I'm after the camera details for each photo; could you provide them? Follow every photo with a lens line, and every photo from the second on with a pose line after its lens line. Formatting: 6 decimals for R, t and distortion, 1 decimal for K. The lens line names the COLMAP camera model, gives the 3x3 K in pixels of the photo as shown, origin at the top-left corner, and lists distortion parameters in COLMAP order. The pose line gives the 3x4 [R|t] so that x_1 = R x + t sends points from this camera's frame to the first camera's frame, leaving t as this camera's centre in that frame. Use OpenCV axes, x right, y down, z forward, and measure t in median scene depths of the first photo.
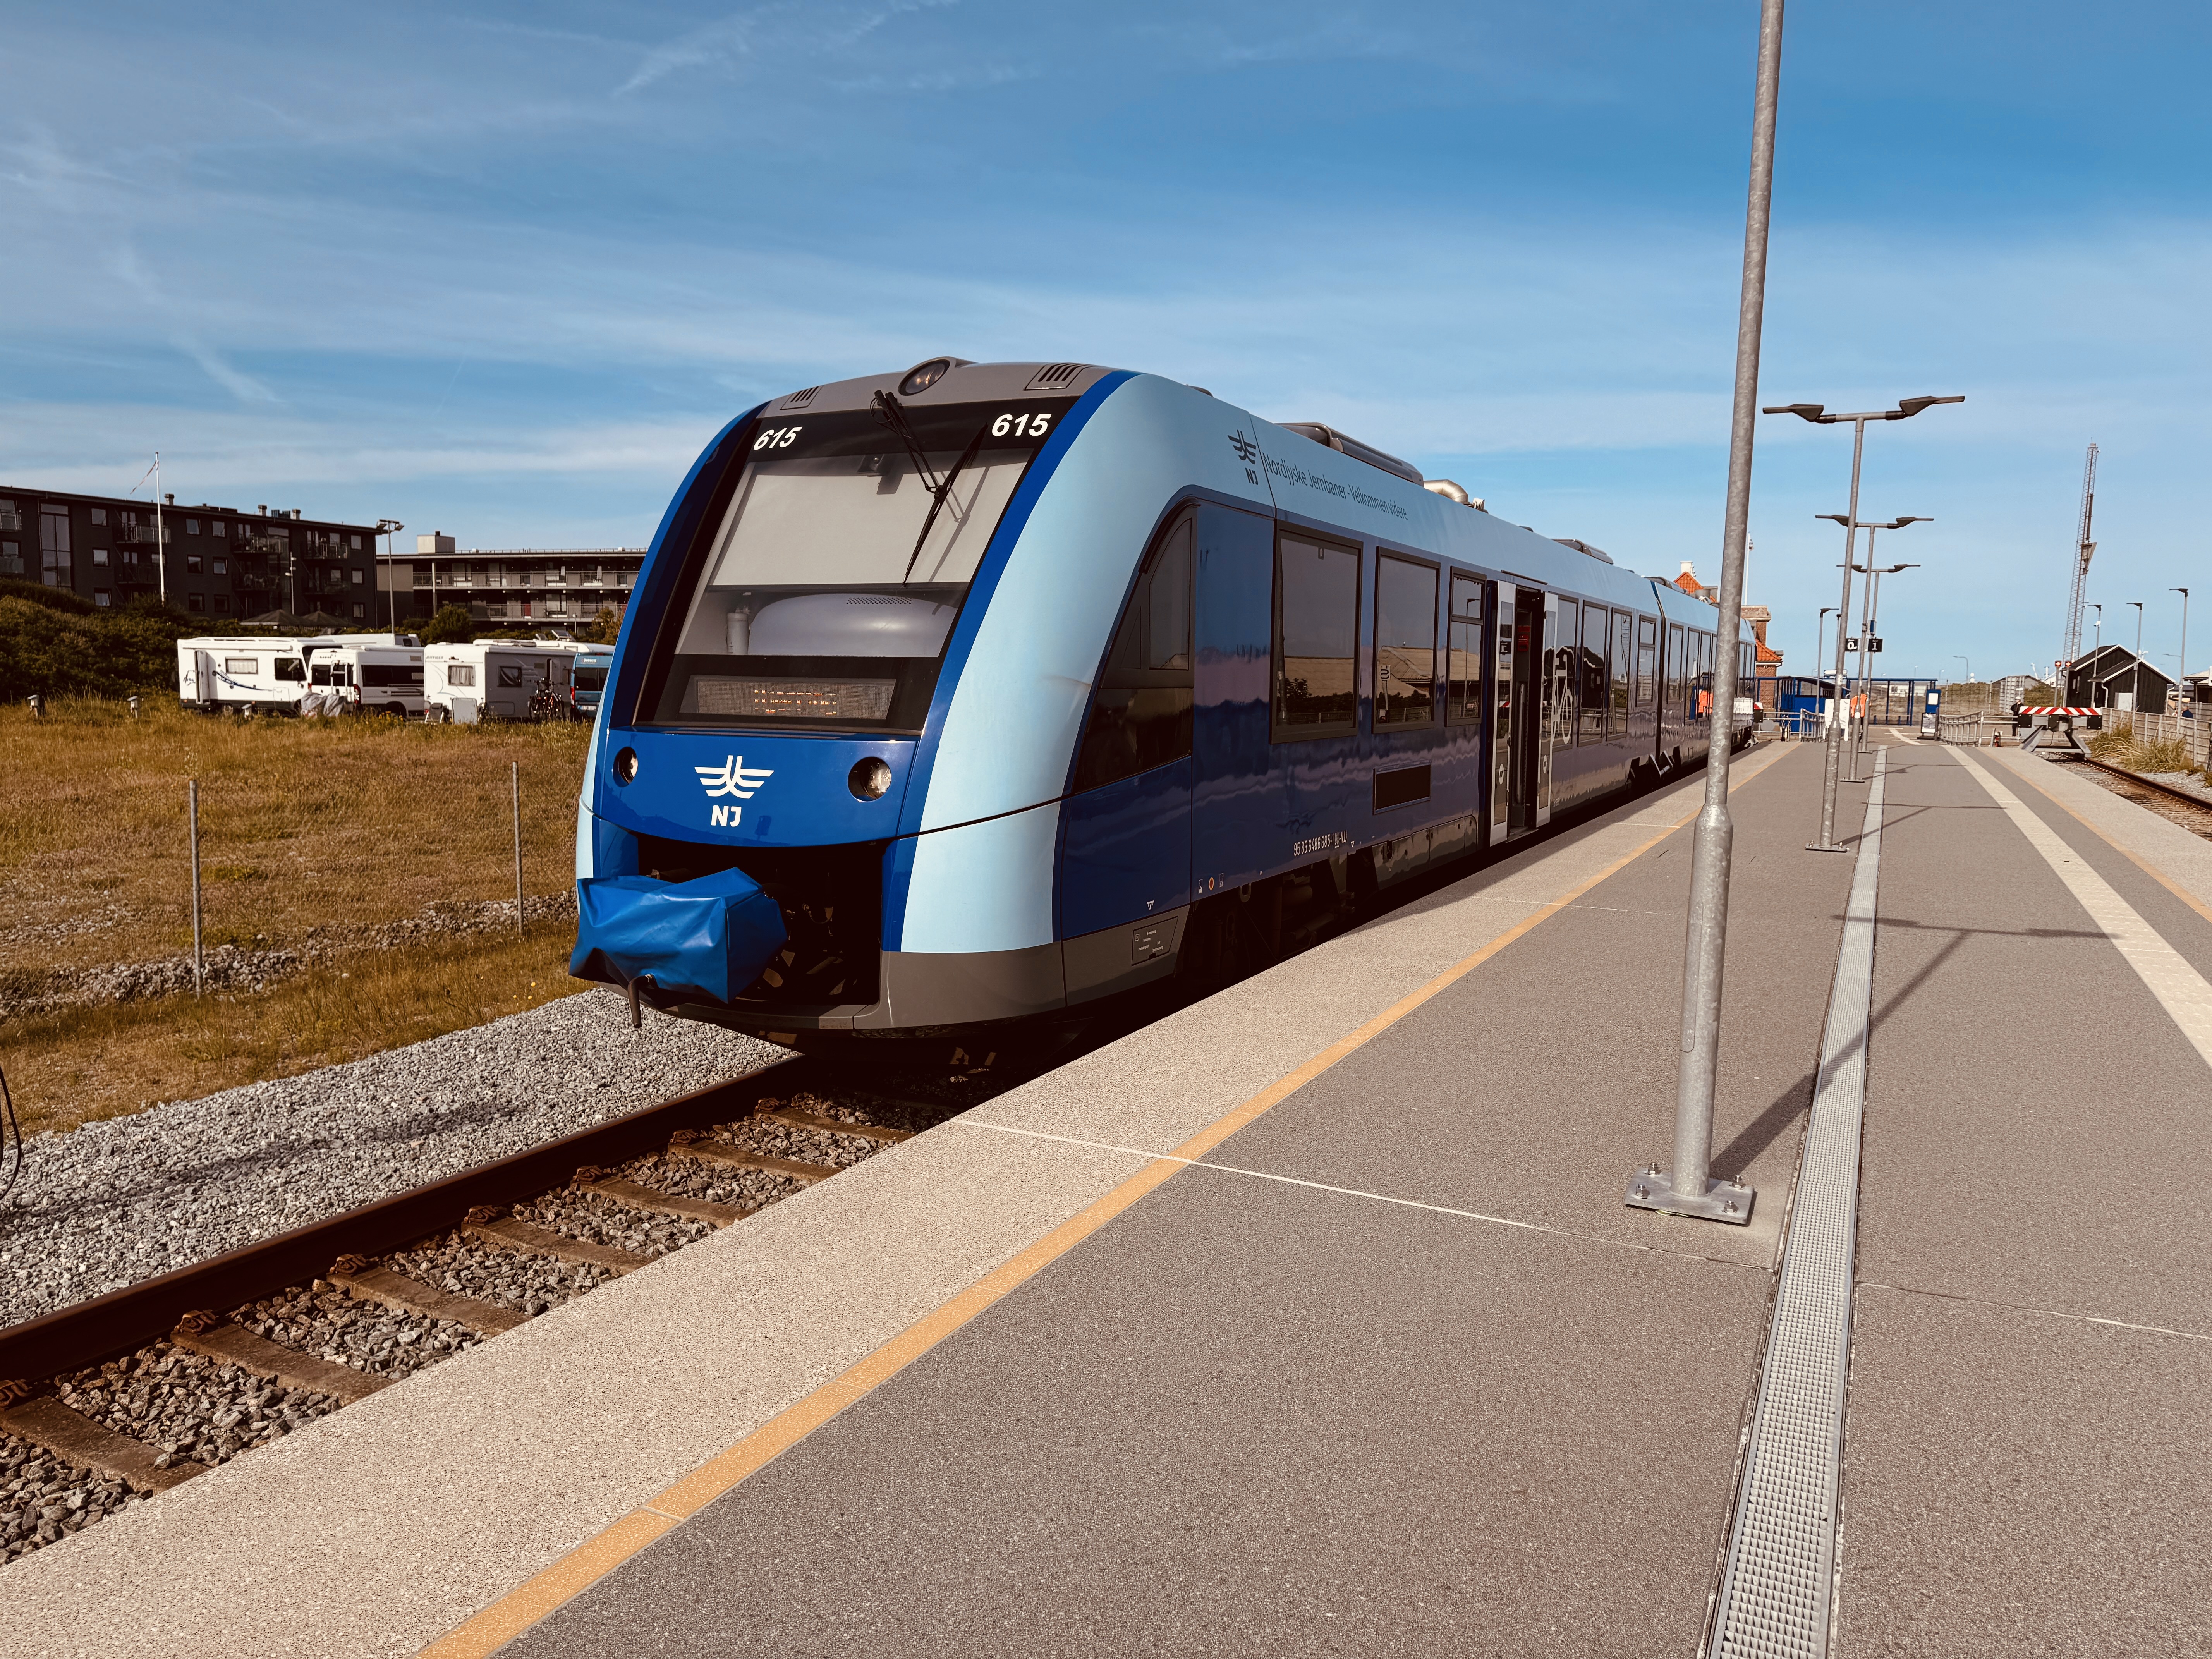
lens RADIAL K [[1556.6, 0, 1137.1], [0, 1556.6, 799.8], [0, 0, 1]] dist [0.051422, -0.061610]
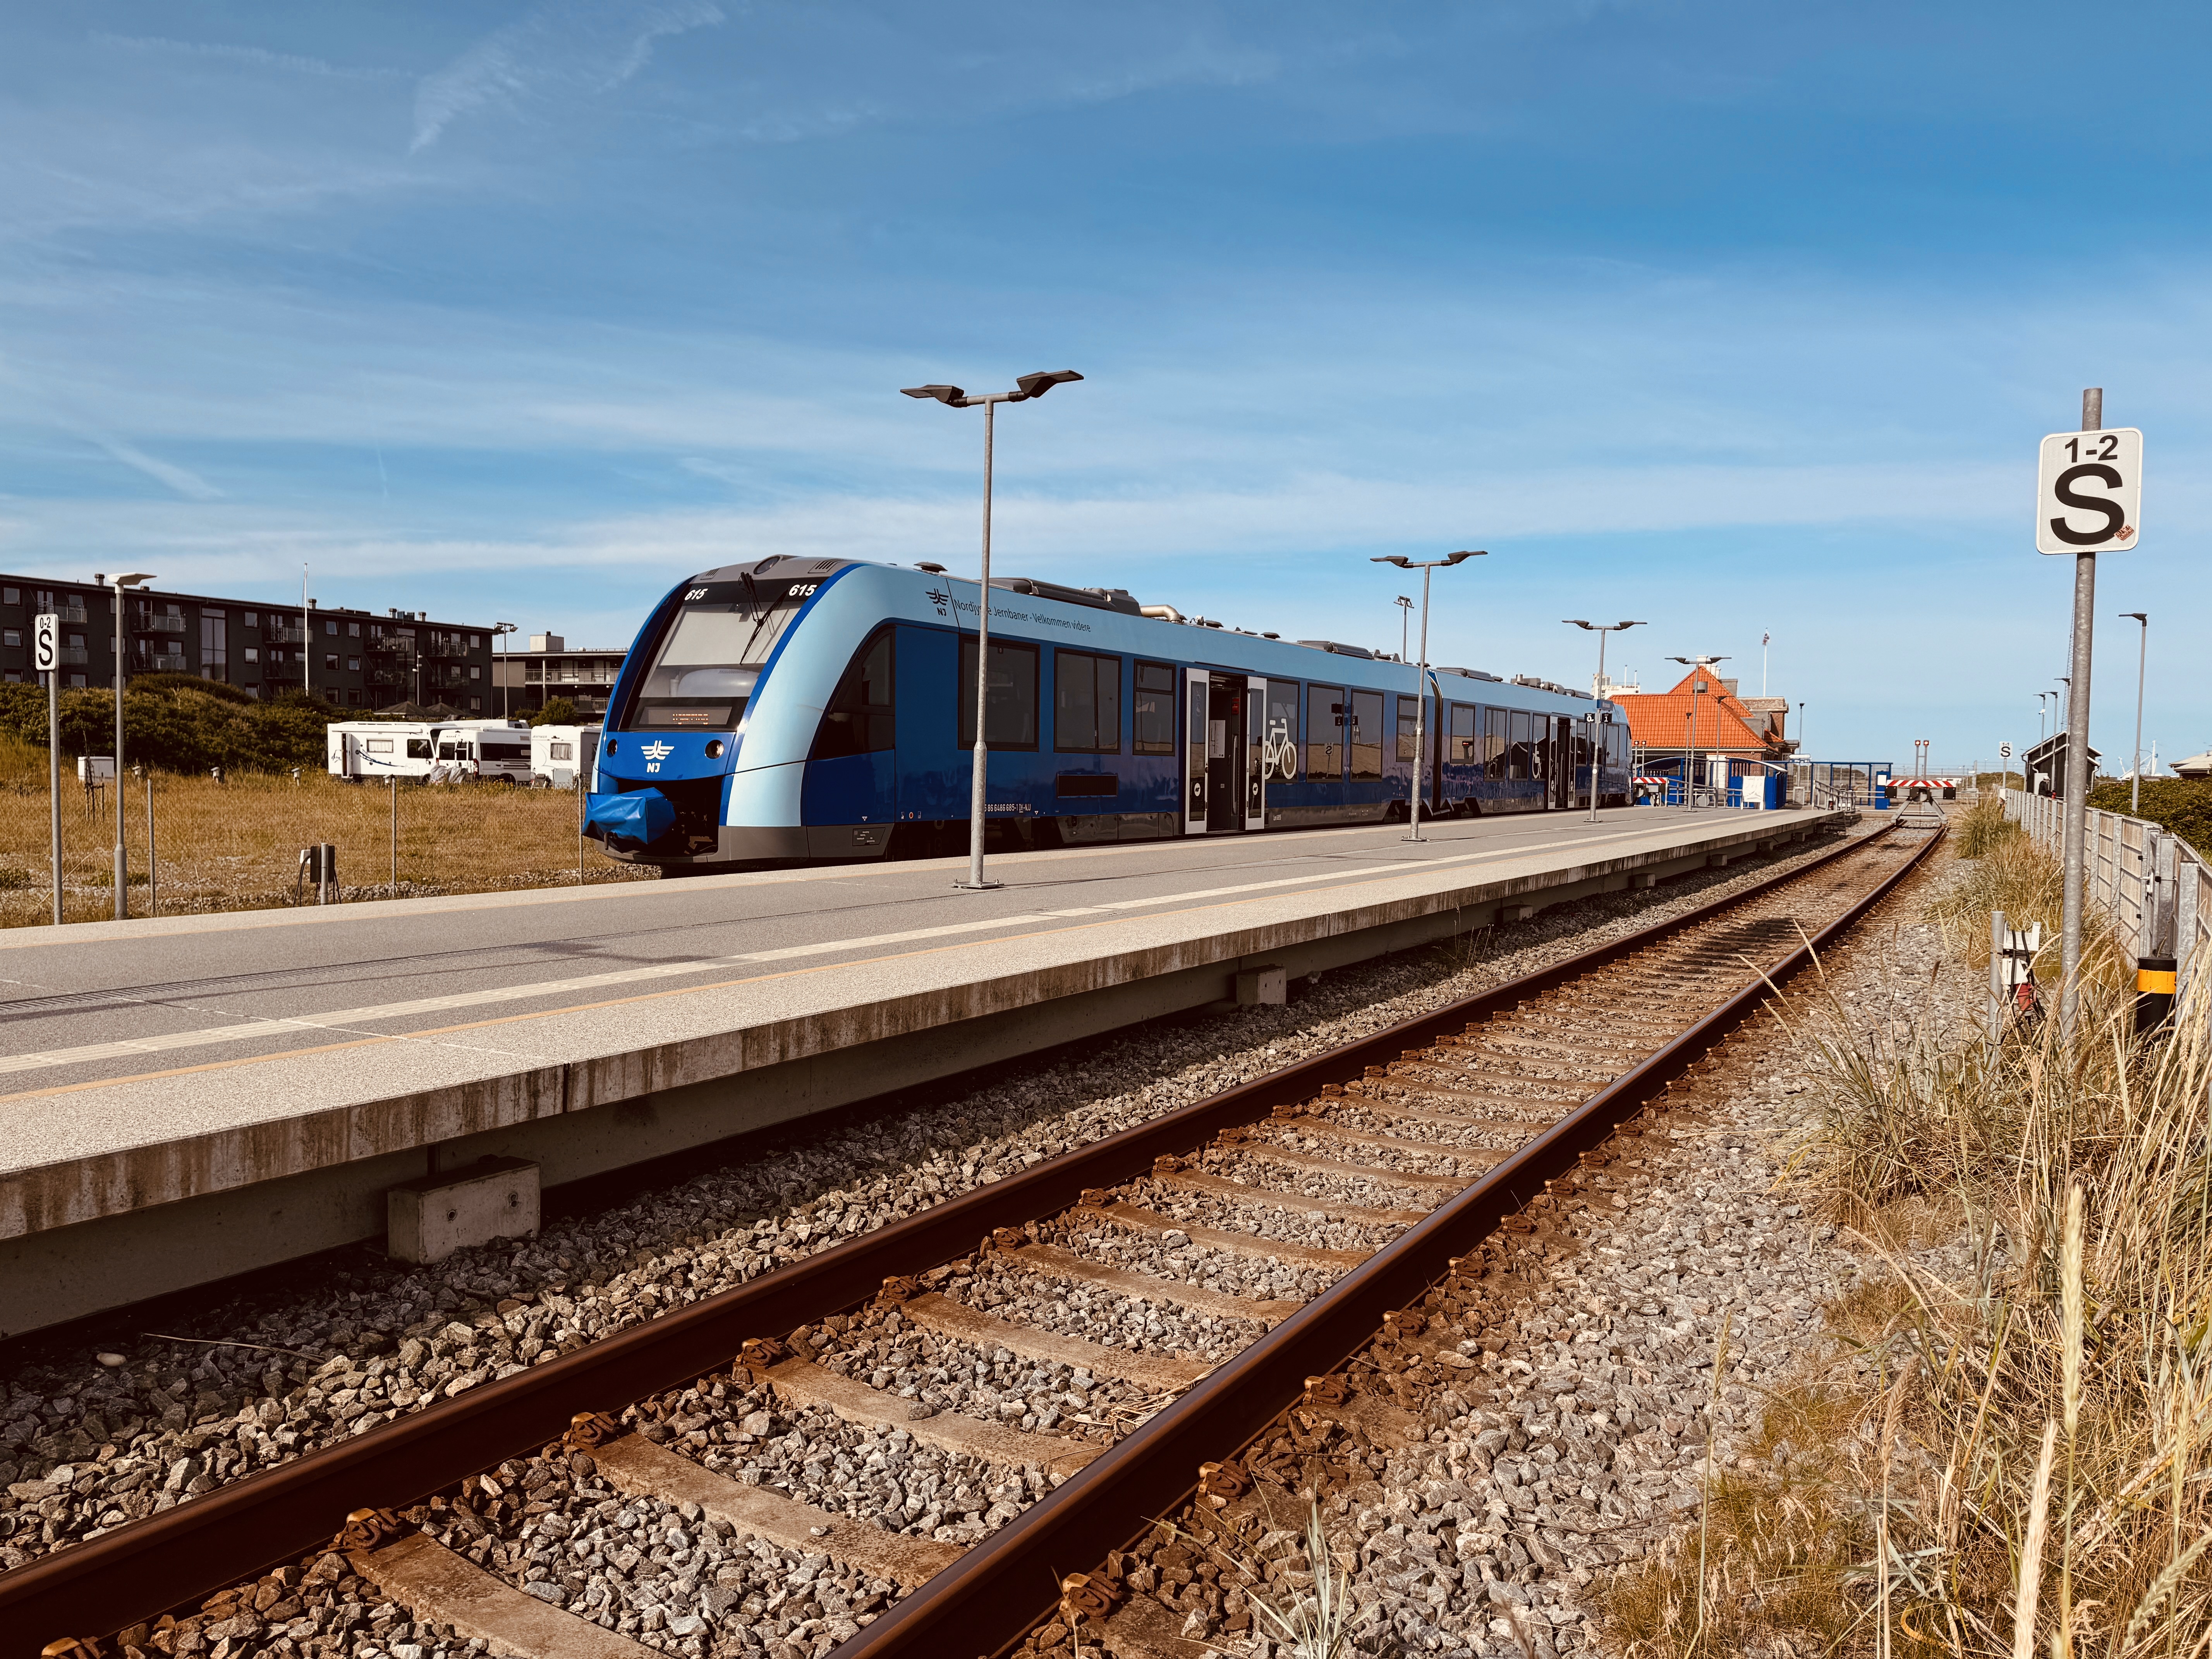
lens RADIAL K [[1556.6, 0, 1148.5], [0, 1556.6, 834.3], [0, 0, 1]] dist [0.051422, -0.061610]
pose [[0.998659, 0.004017, -0.051619, 0.199951], [-0.006008, 0.999242, -0.038474, 0.066910], [0.051425, 0.038733, 0.997925, -0.425470]]
